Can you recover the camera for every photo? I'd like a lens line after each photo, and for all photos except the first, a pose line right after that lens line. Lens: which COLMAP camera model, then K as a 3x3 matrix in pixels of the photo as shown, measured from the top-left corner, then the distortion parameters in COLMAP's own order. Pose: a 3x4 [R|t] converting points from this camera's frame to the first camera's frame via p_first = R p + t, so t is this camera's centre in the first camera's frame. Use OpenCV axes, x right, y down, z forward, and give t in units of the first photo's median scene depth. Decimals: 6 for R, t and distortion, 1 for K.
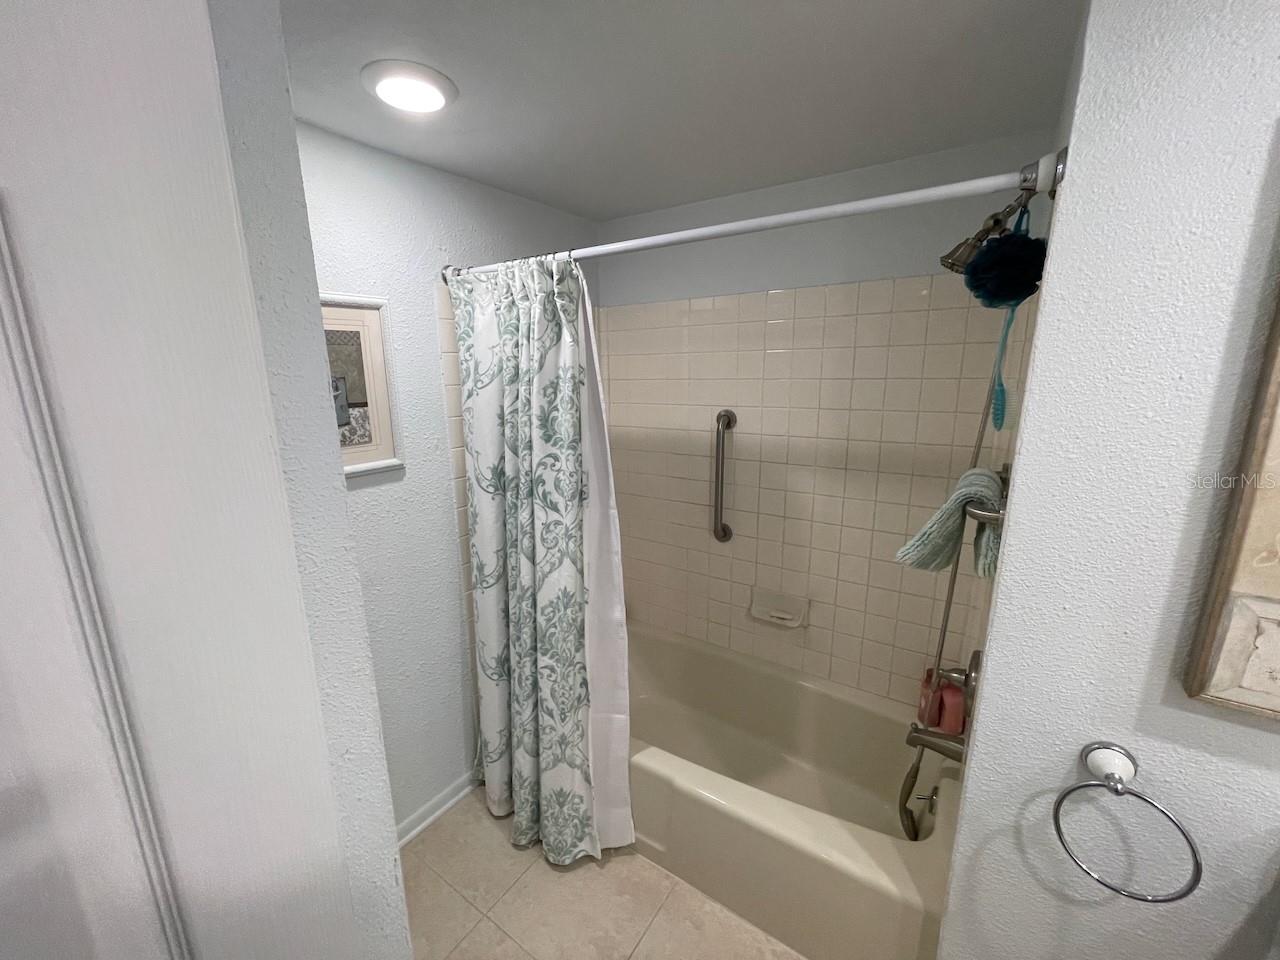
lens RADIAL K [[512.6, 0, 634.4], [0, 512.6, 481.8], [0, 0, 1]] dist [-0.013752, -0.000328]
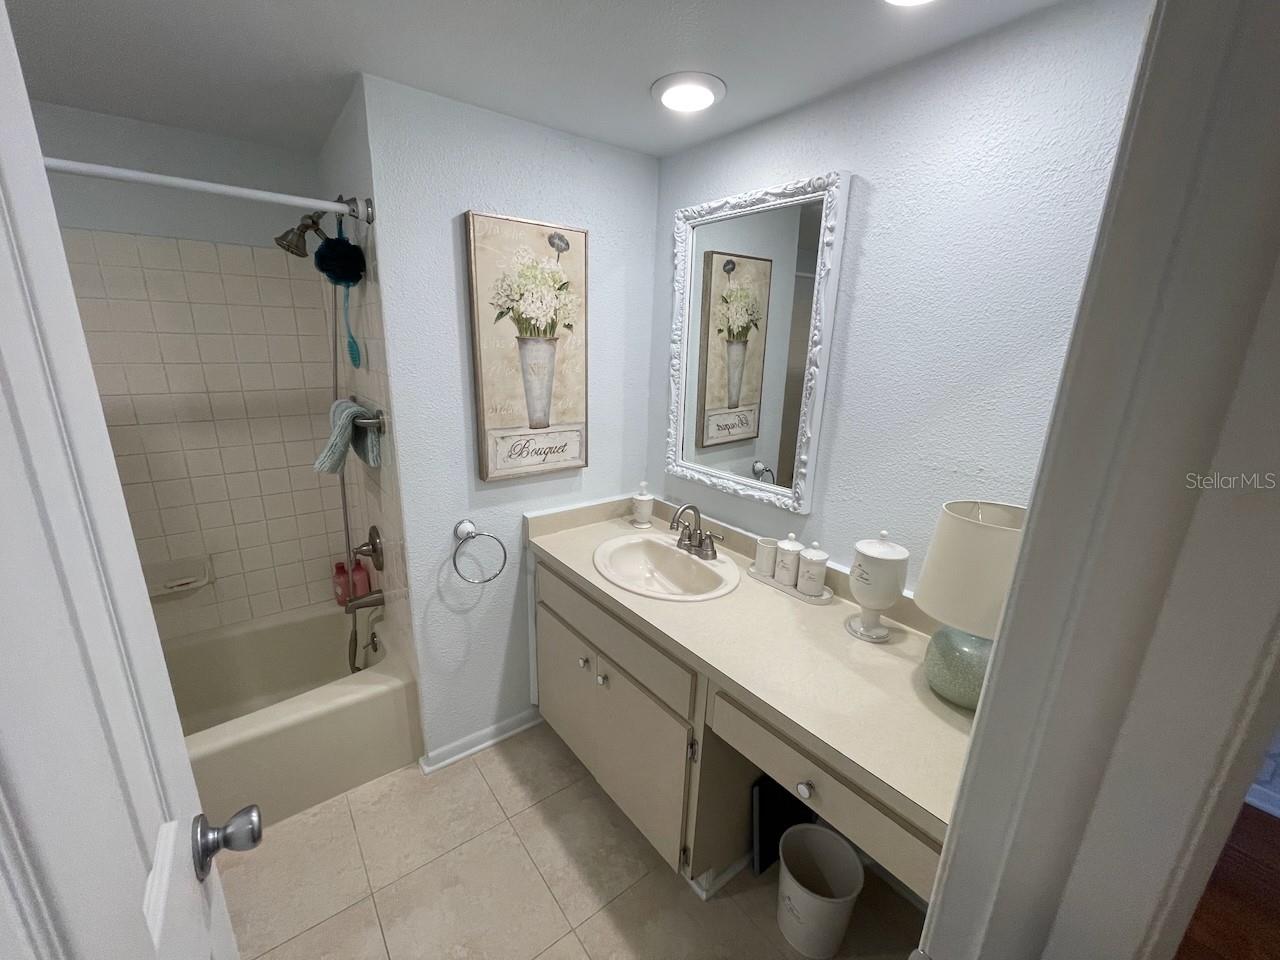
lens RADIAL K [[512.6, 0, 637.3], [0, 512.6, 482.4], [0, 0, 1]] dist [-0.013752, -0.000328]
pose [[0.290067, -0.237591, 0.927045, -0.580071], [0.175805, 0.965436, 0.192421, 0.087822], [-0.940720, 0.107164, 0.321810, -0.262790]]
